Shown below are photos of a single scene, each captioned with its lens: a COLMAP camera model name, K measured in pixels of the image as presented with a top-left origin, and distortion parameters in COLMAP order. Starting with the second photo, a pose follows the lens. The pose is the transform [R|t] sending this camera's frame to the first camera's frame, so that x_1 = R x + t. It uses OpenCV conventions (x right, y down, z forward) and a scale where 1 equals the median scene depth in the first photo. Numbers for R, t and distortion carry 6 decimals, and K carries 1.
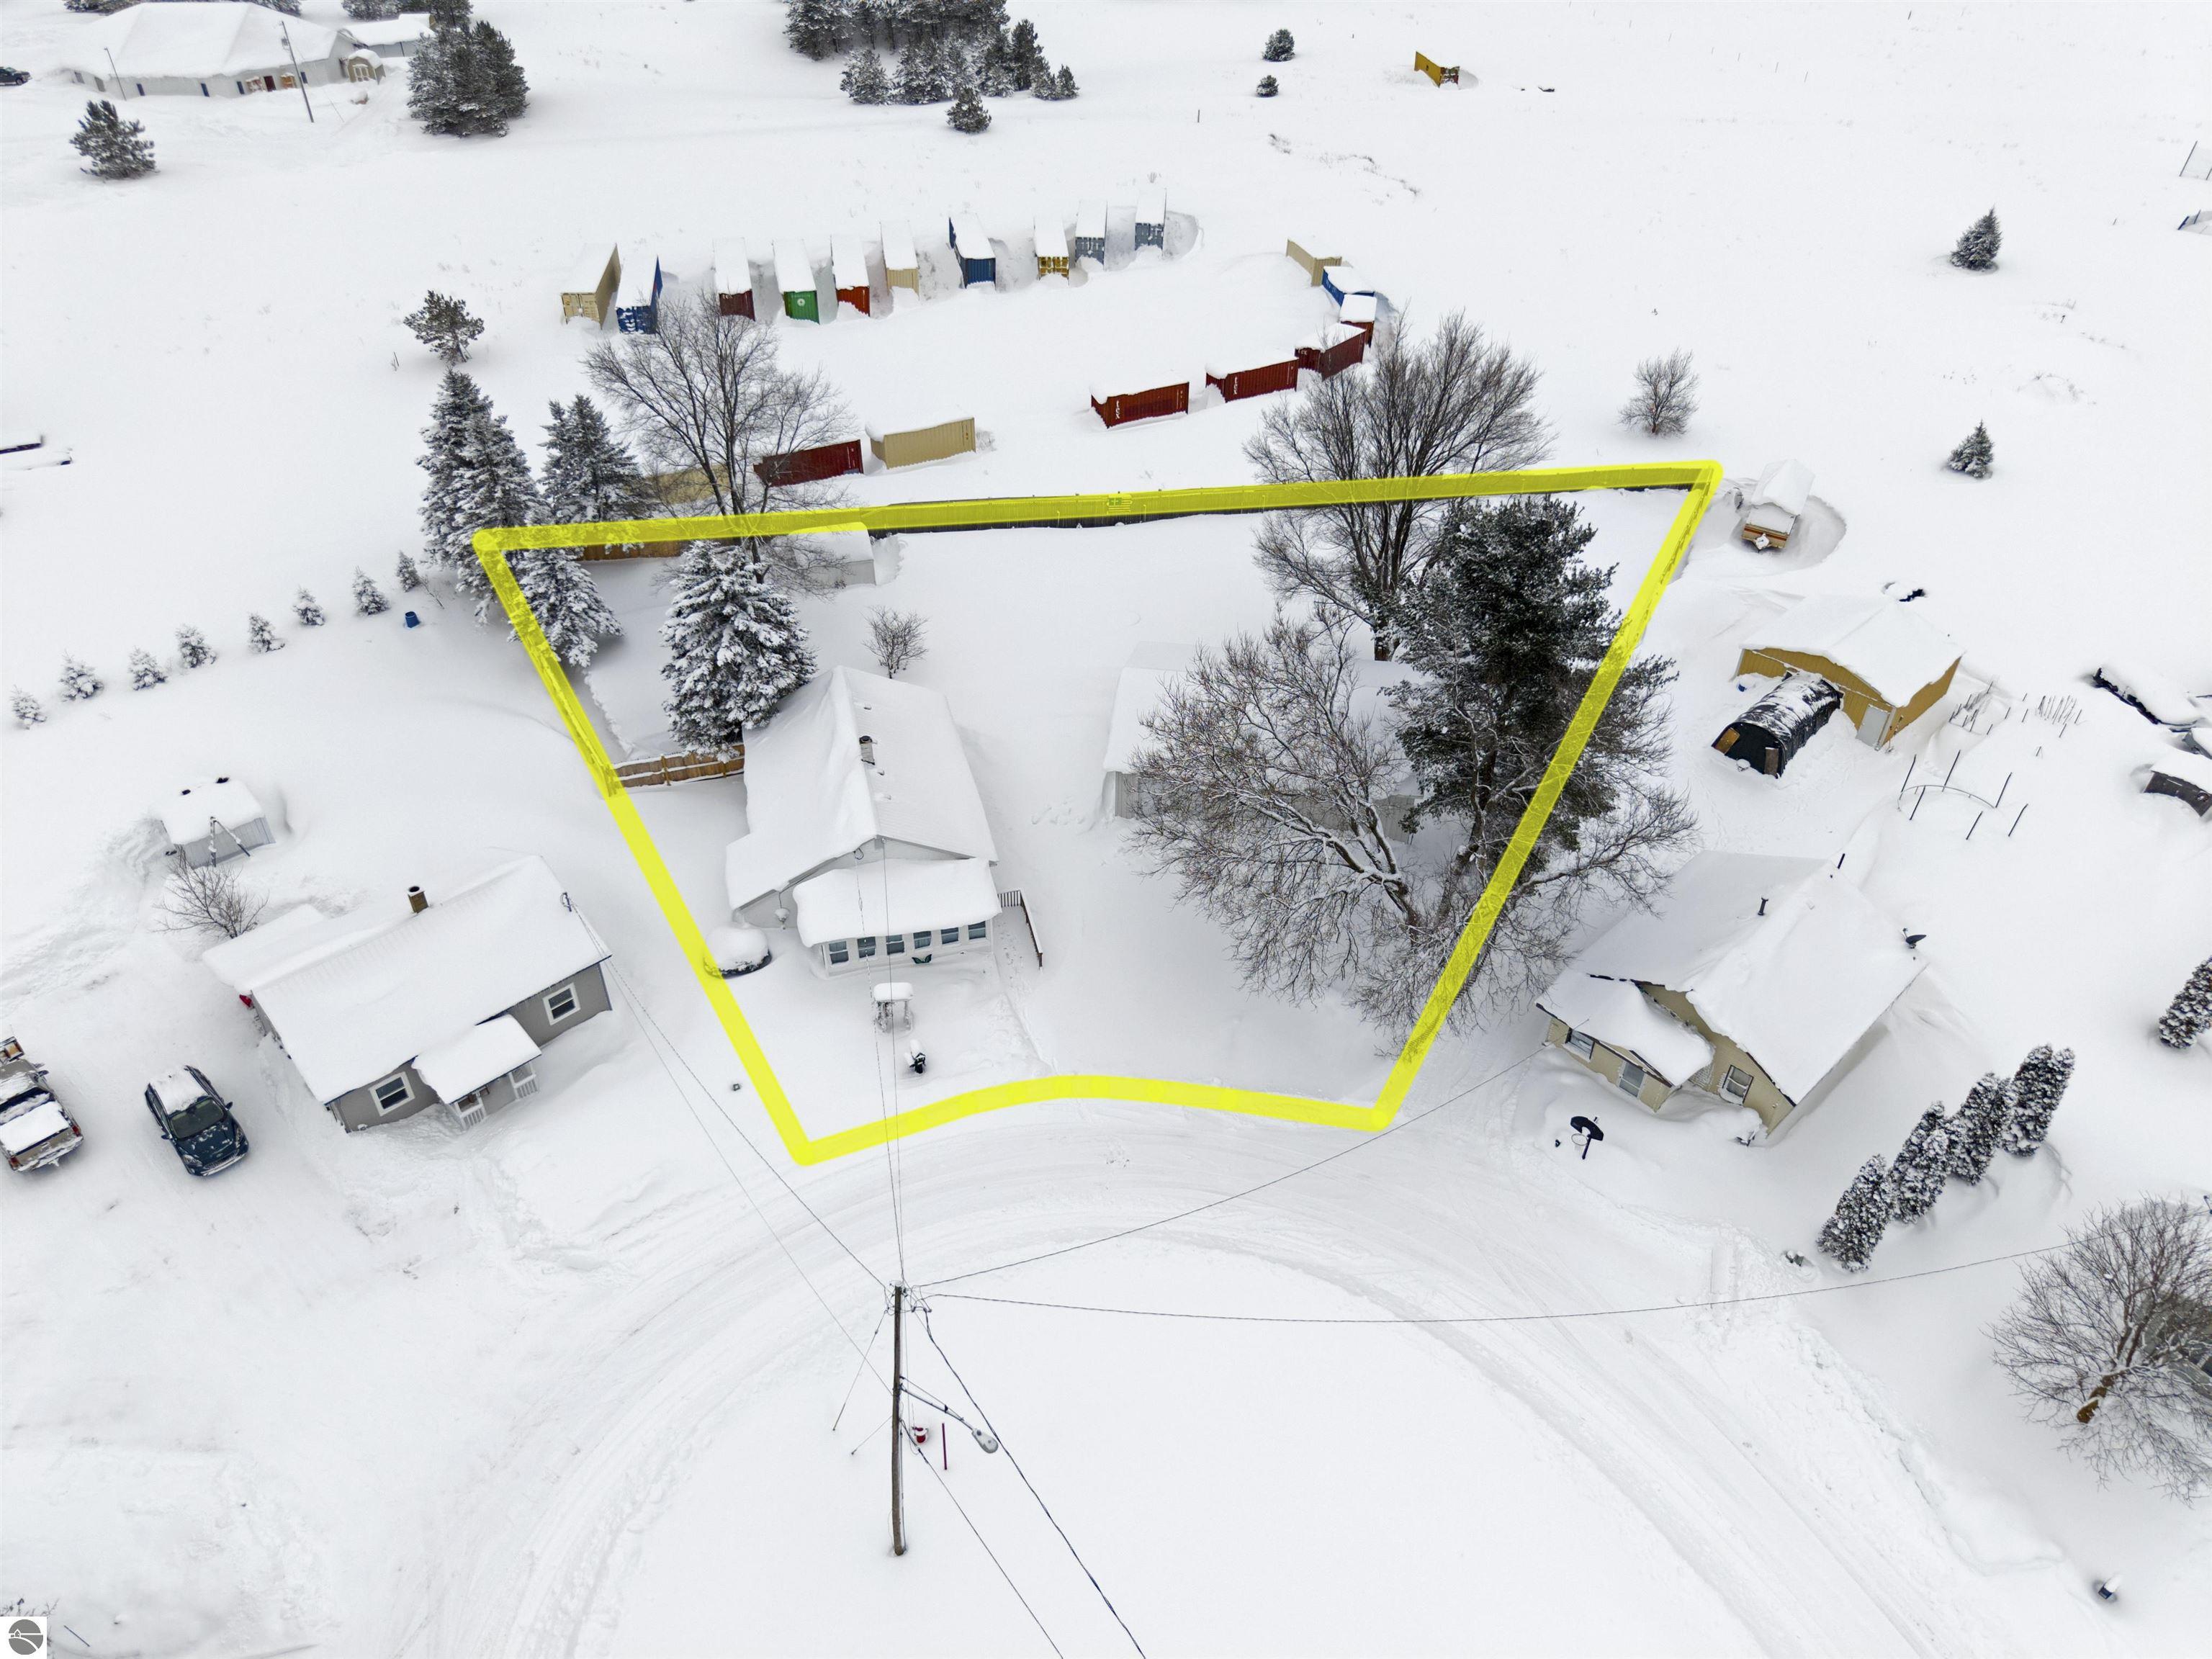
lens RADIAL K [[1474.8, 0, 1109.1], [0, 1474.8, 816.9], [0, 0, 1]] dist [0.012423, -0.010320]
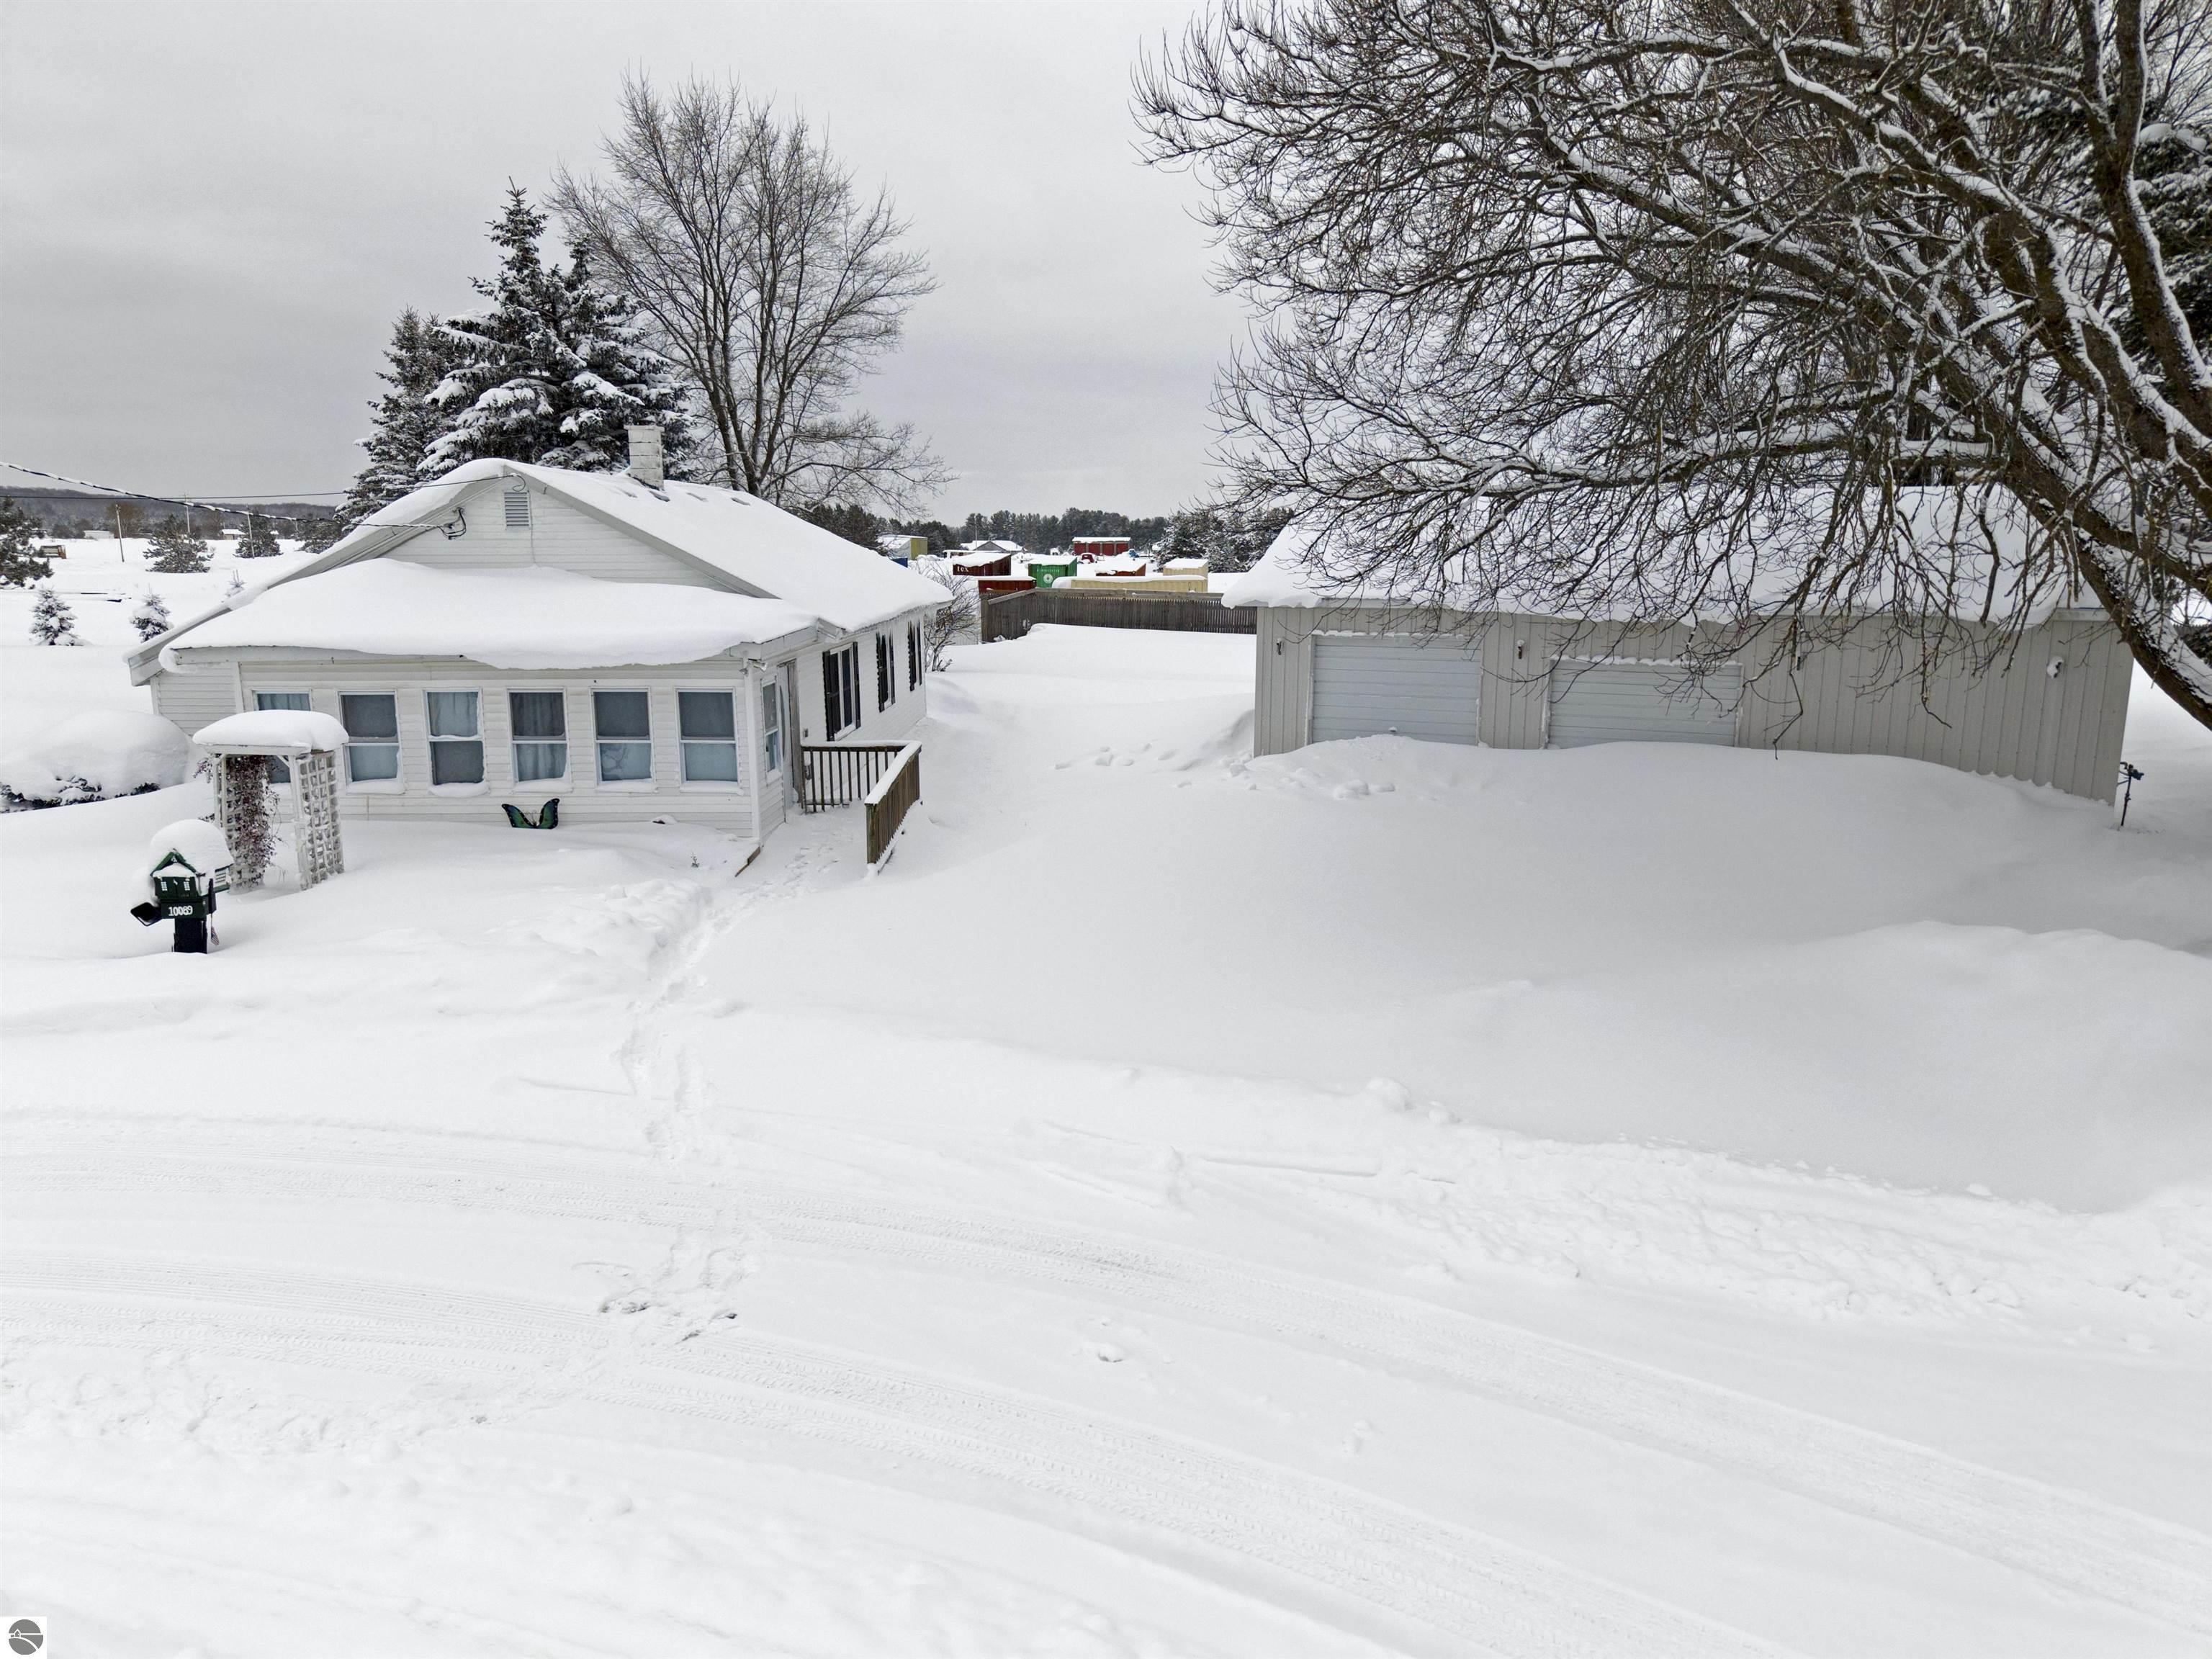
lens RADIAL K [[1474.8, 0, 1103.9], [0, 1474.8, 828.5], [0, 0, 1]] dist [0.012423, -0.010320]
pose [[0.963465, 0.041241, -0.264638, 0.064810], [-0.153821, 0.894072, -0.420682, 0.172535], [0.219257, 0.446020, 0.867752, 0.588016]]
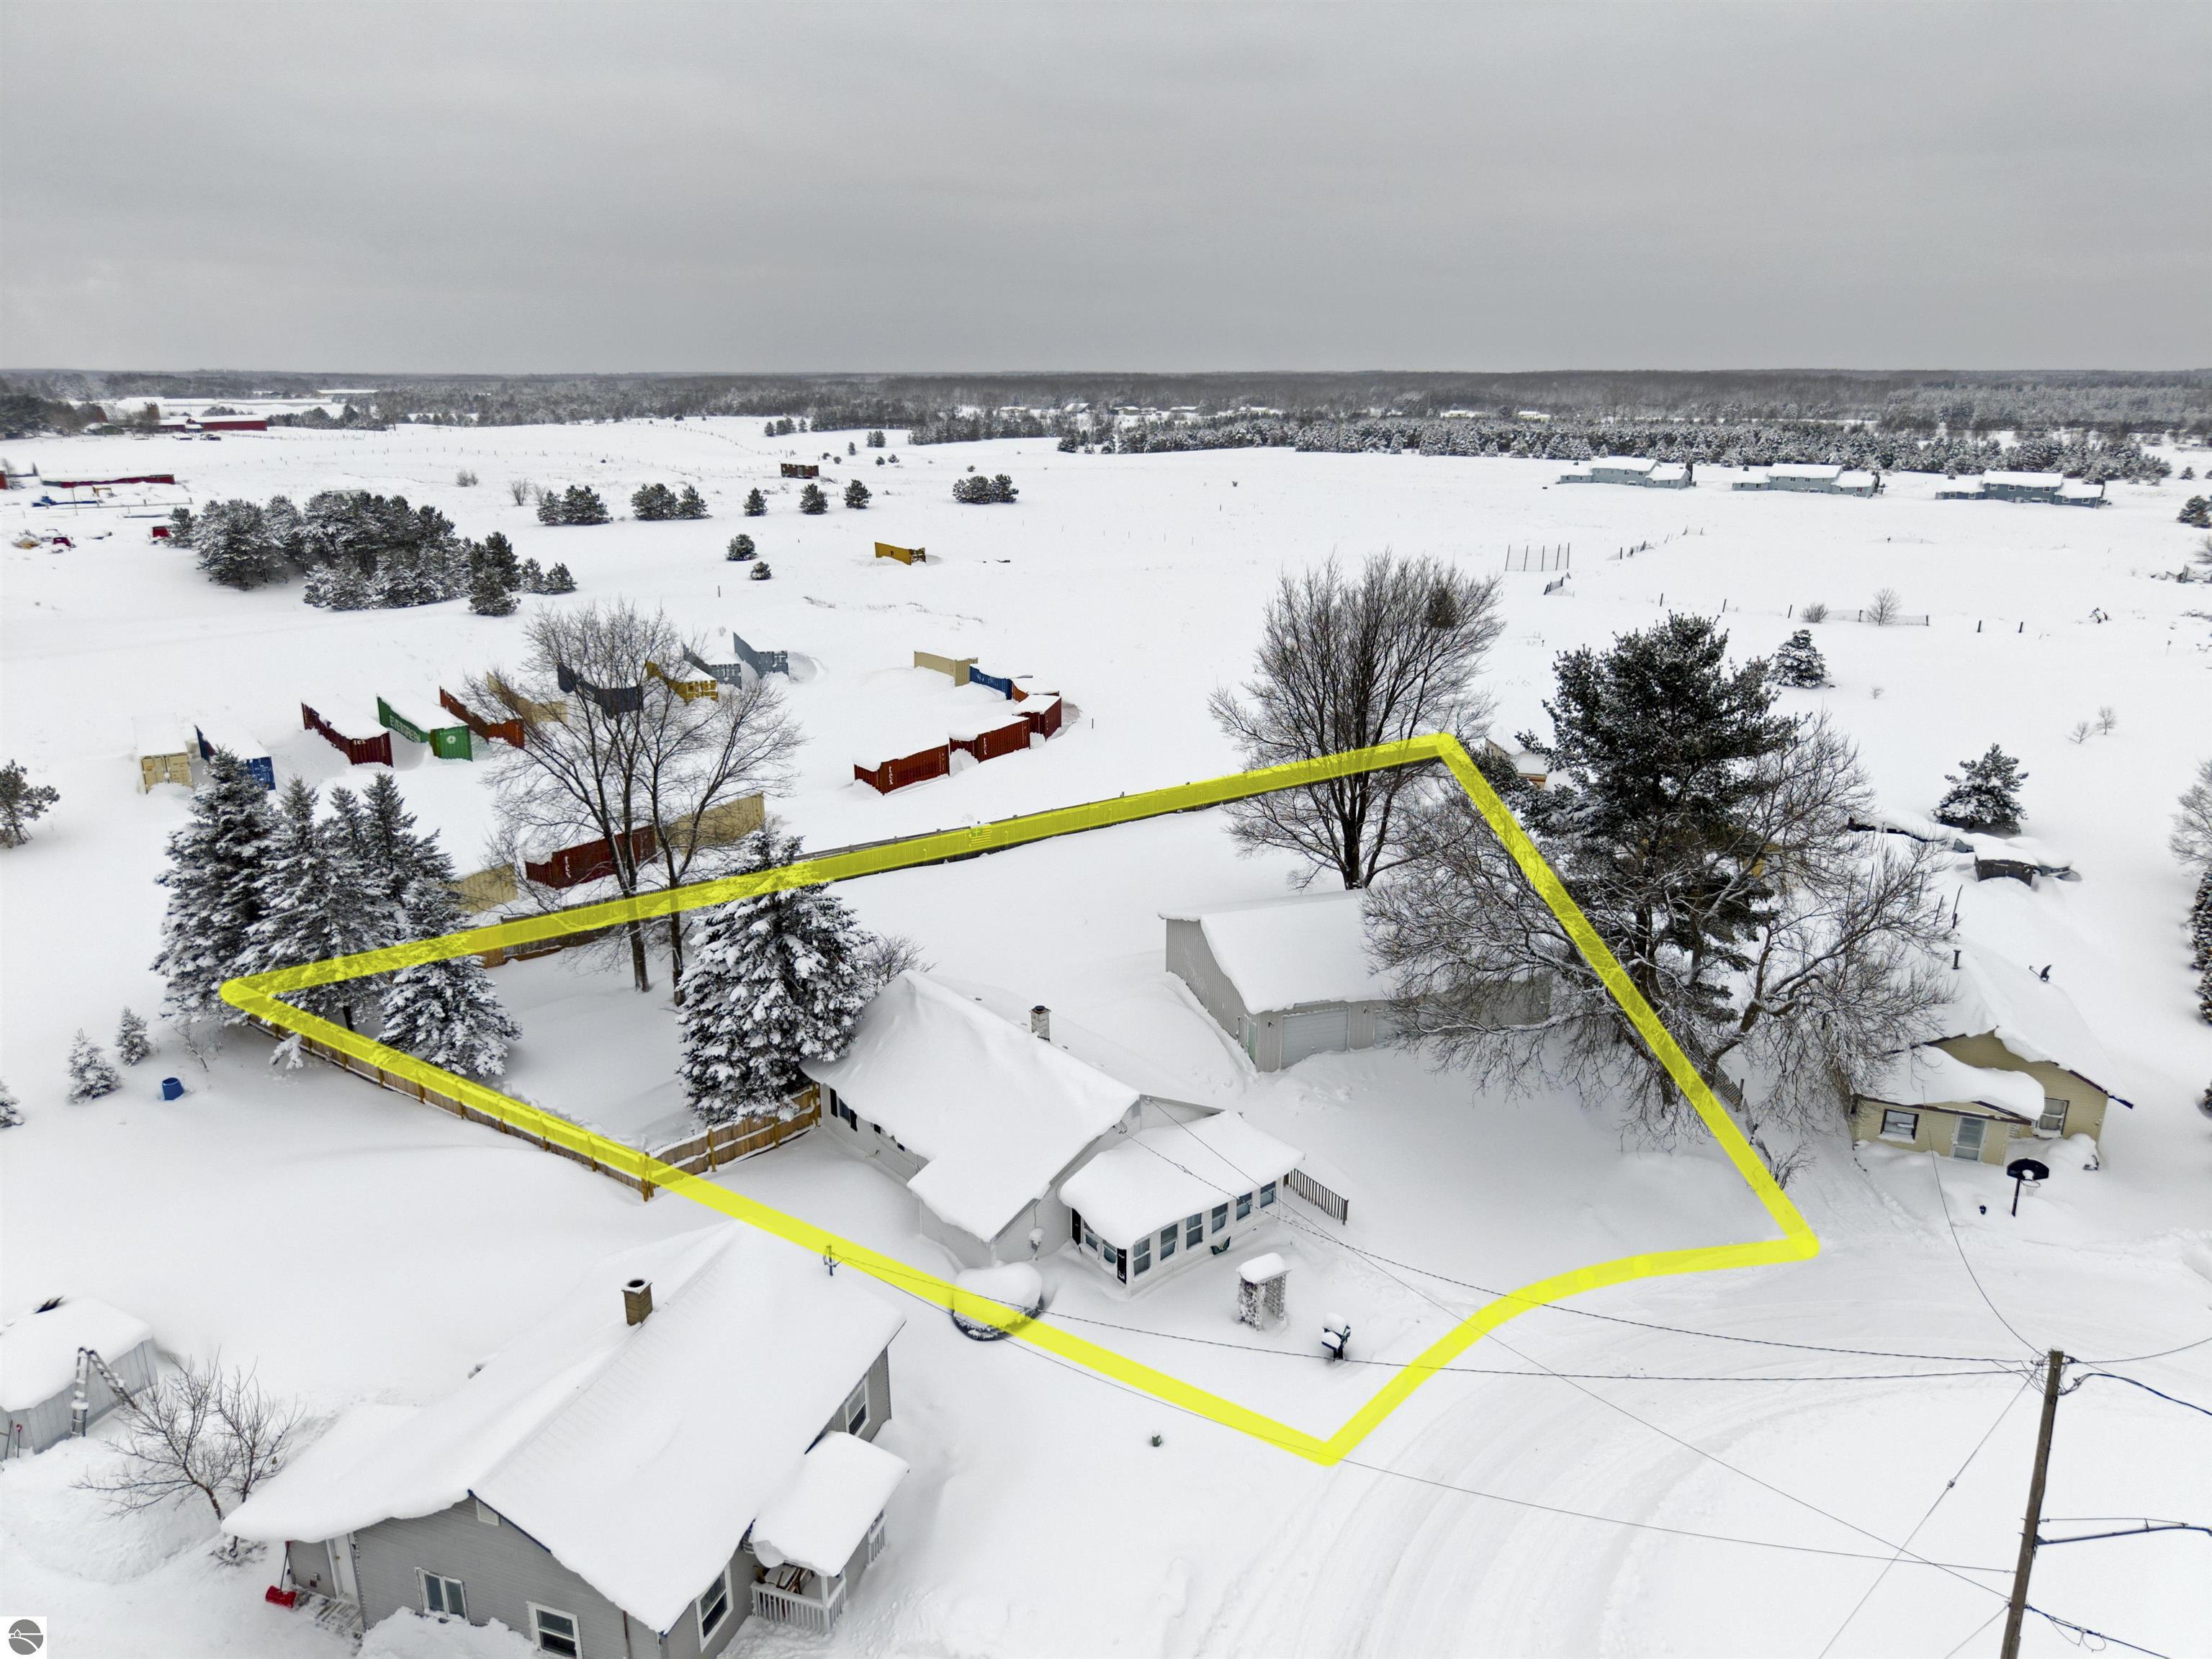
lens RADIAL K [[1474.8, 0, 1101.6], [0, 1474.8, 827.0], [0, 0, 1]] dist [0.012423, -0.010320]
pose [[0.896048, -0.140755, 0.421054, -0.381798], [0.274039, 0.921526, -0.275124, 0.071195], [-0.349287, 0.361909, 0.864303, 0.207971]]
